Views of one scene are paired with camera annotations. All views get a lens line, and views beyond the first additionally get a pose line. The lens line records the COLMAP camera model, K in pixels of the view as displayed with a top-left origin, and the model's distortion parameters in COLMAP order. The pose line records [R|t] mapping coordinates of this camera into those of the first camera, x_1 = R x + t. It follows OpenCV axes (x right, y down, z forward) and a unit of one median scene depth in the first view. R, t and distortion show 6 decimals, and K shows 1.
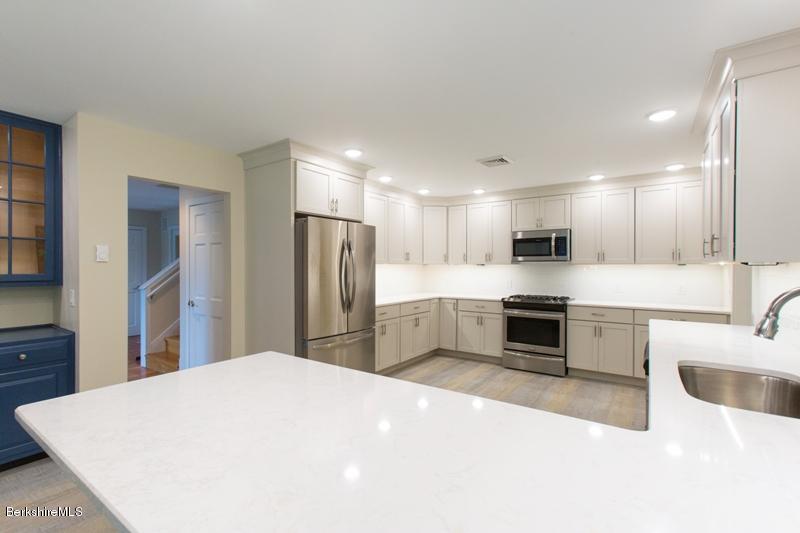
lens RADIAL K [[359.8, 0, 400.0], [0, 359.8, 266.5], [0, 0, 1]] dist [0.000971, 0.000653]
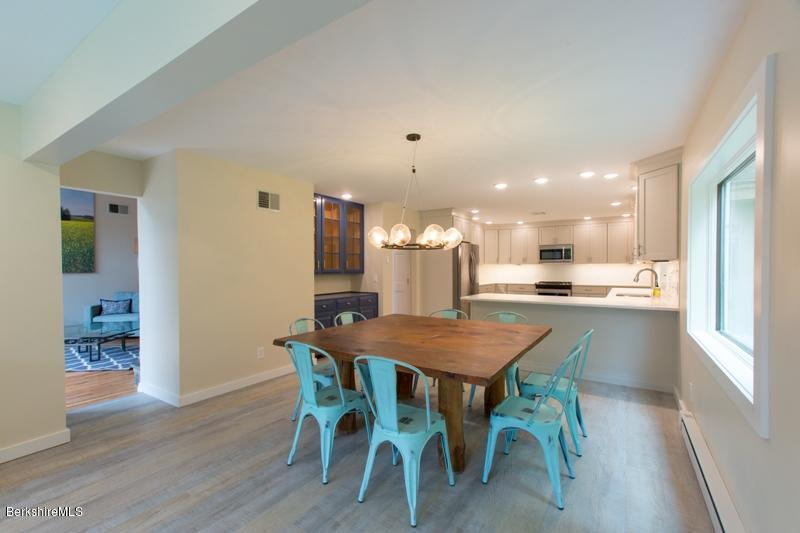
lens RADIAL K [[359.8, 0, 400.0], [0, 359.8, 266.5], [0, 0, 1]] dist [0.000971, 0.000653]
pose [[0.999110, -0.003807, 0.042013, -0.457759], [0.003853, 0.999992, -0.001004, 0.006016], [-0.042009, 0.001165, 0.999117, -0.751653]]
